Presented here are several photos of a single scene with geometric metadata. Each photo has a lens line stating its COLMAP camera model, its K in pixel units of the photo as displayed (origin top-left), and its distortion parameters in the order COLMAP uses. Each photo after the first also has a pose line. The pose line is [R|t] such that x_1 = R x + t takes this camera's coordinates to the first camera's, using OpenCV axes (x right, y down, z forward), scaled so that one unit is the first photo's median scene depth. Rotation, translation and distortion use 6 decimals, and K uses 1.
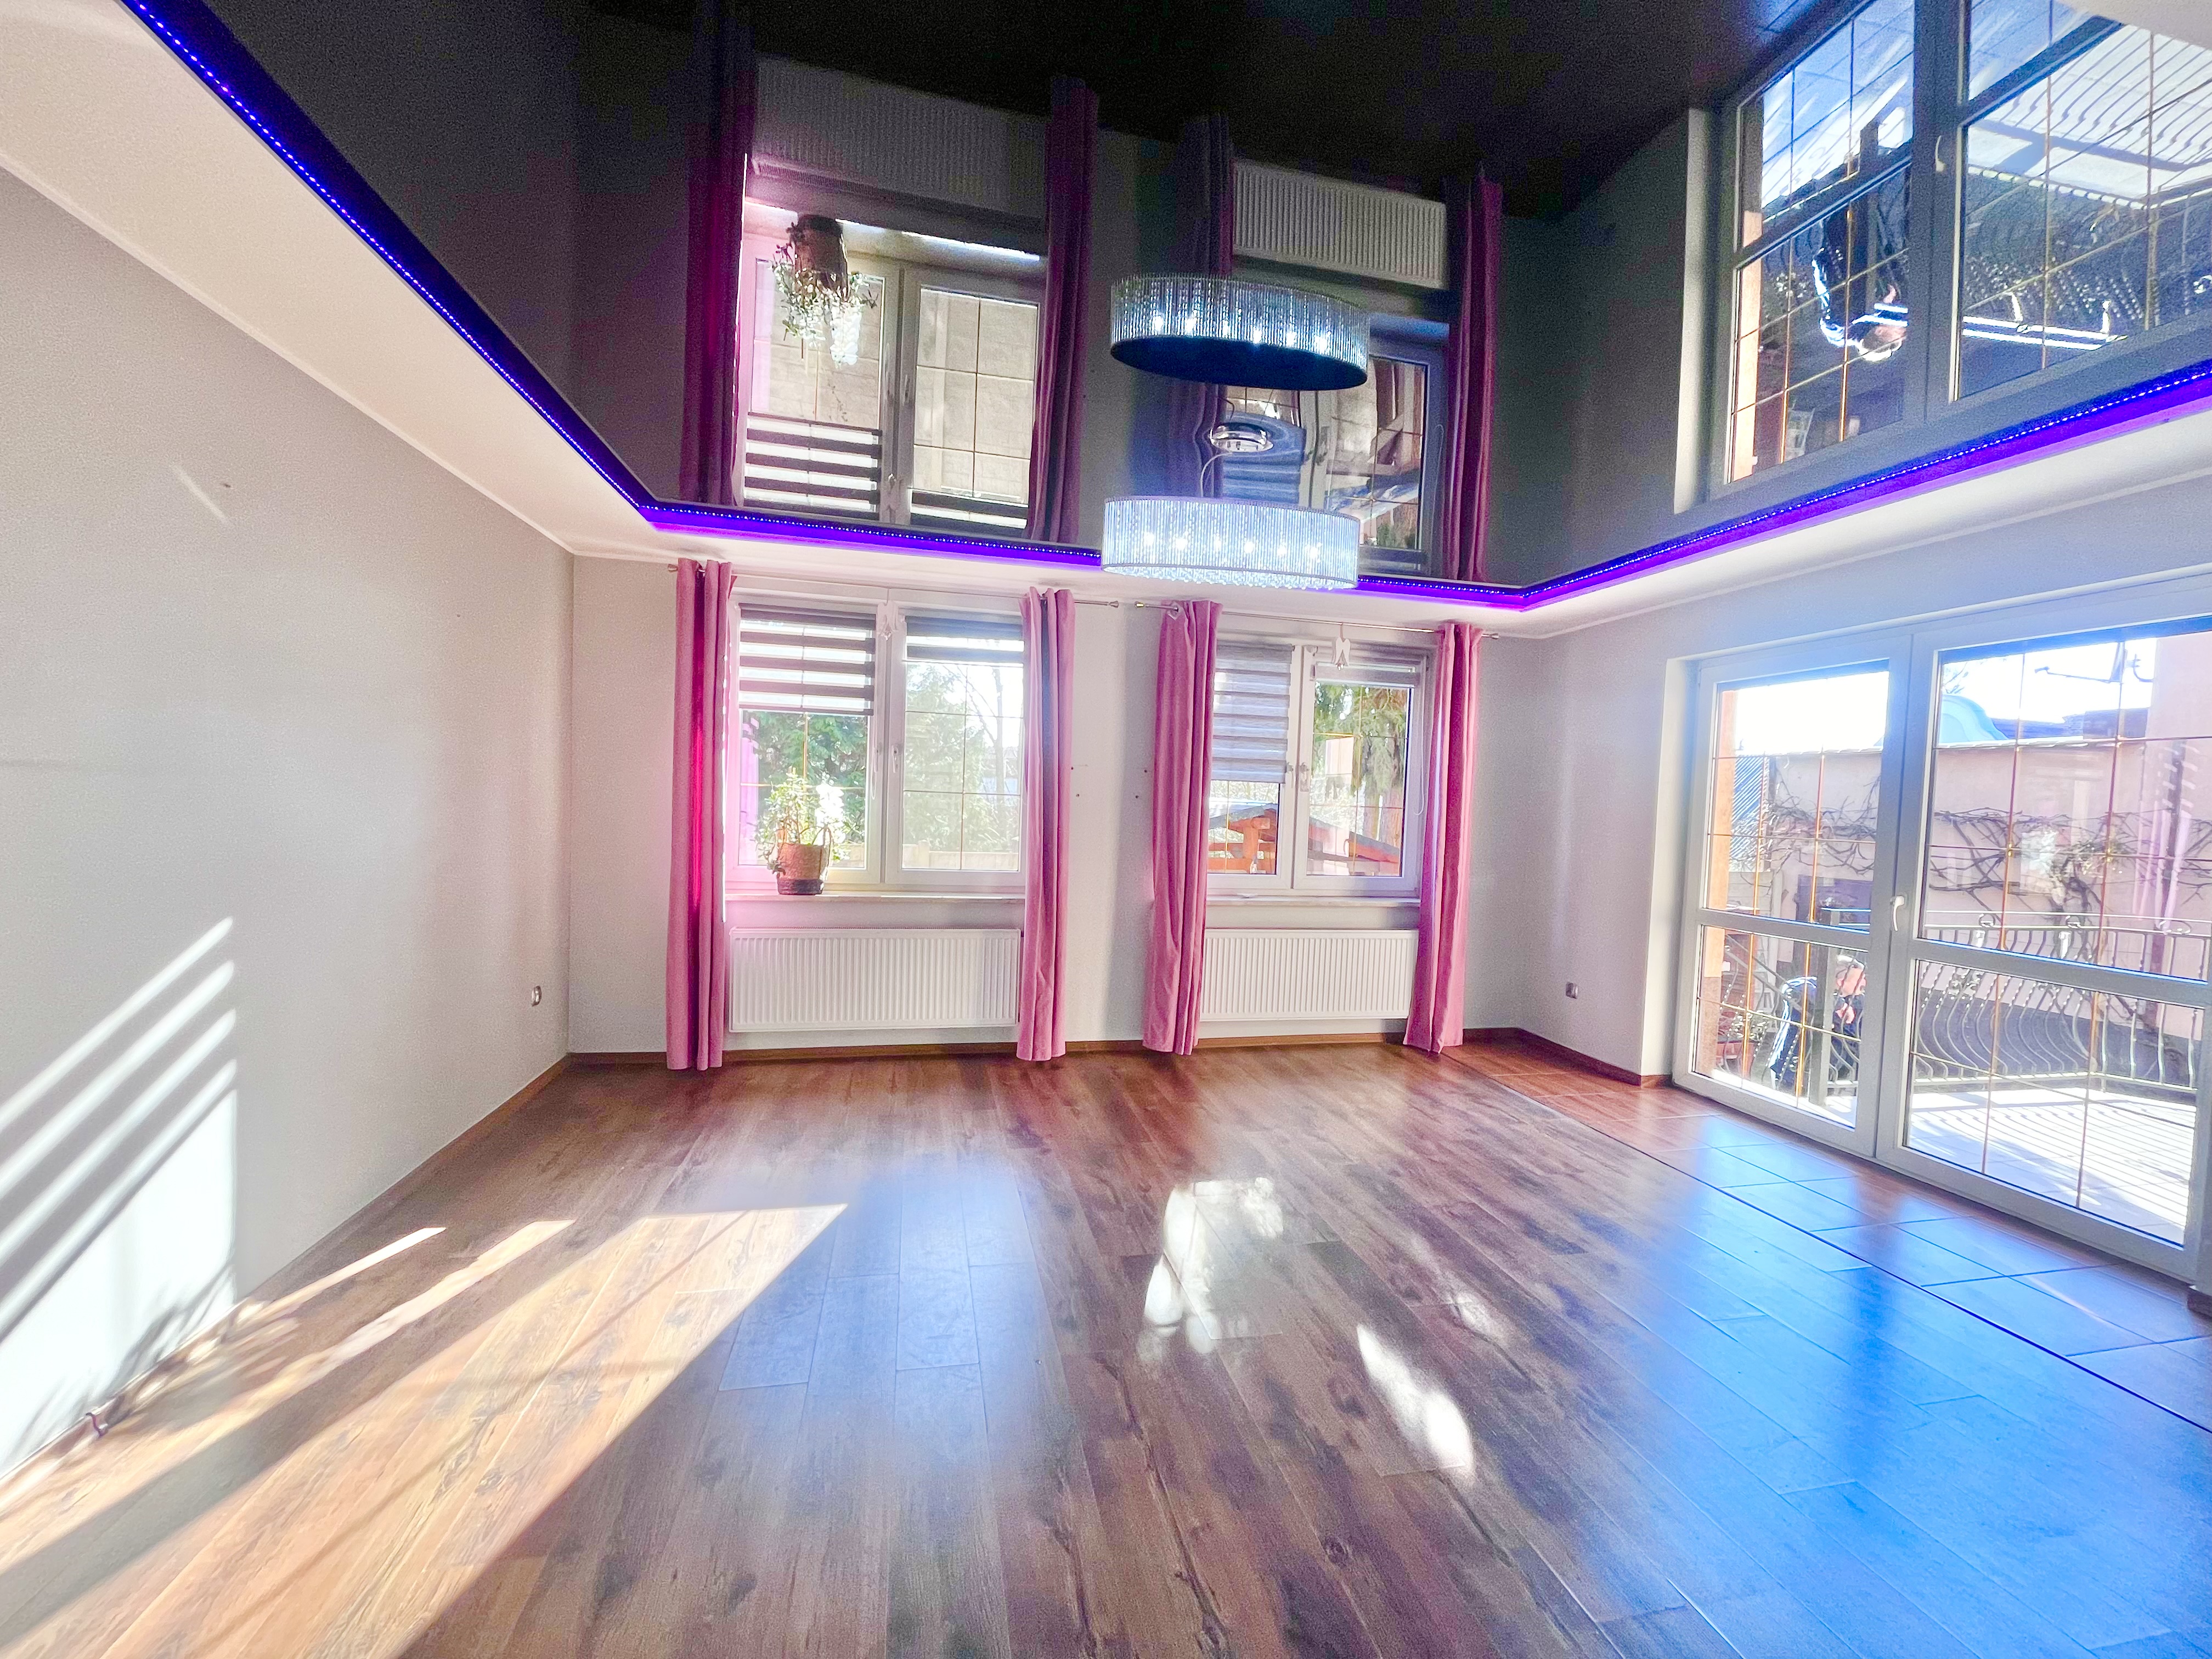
lens RADIAL K [[891.0, 0, 1120.8], [0, 891.0, 835.5], [0, 0, 1]] dist [-0.002987, -0.000409]
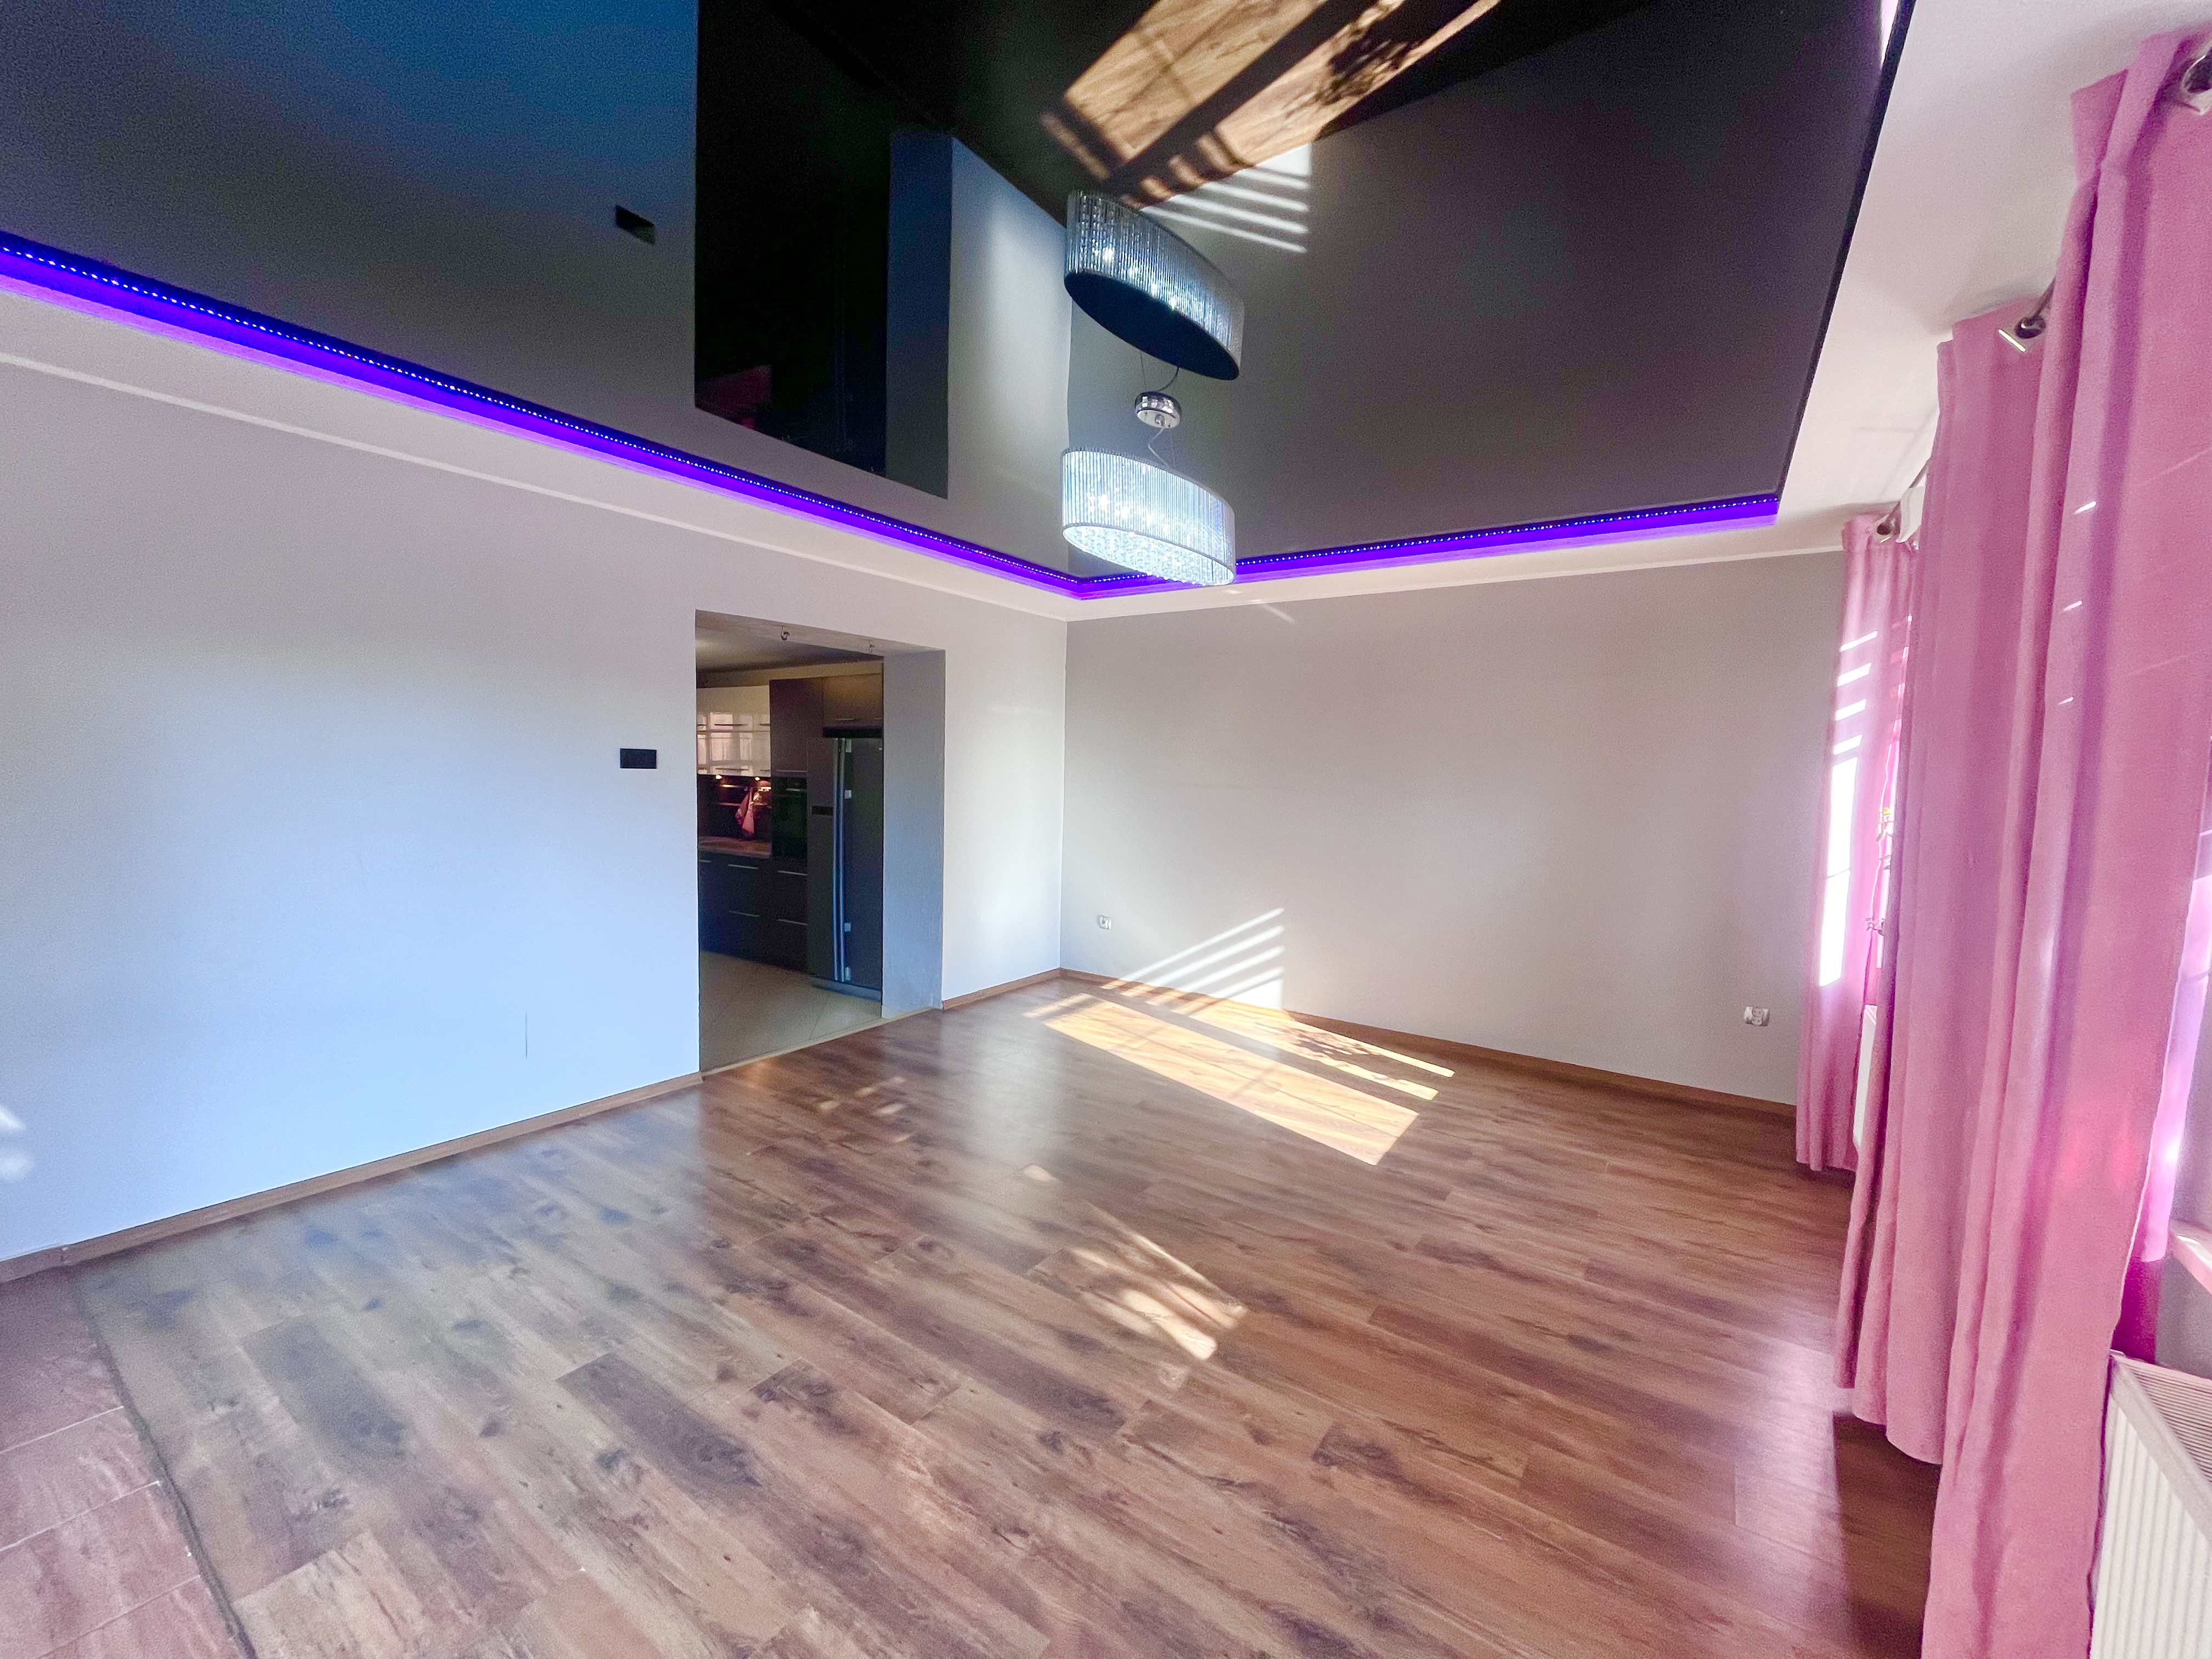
lens RADIAL K [[891.0, 0, 1095.8], [0, 891.0, 831.8], [0, 0, 1]] dist [-0.002987, -0.000409]
pose [[-0.737921, -0.005014, -0.674868, 0.498470], [-0.080248, 0.993530, 0.080363, -0.044500], [0.670099, 0.113459, -0.733549, 1.030158]]
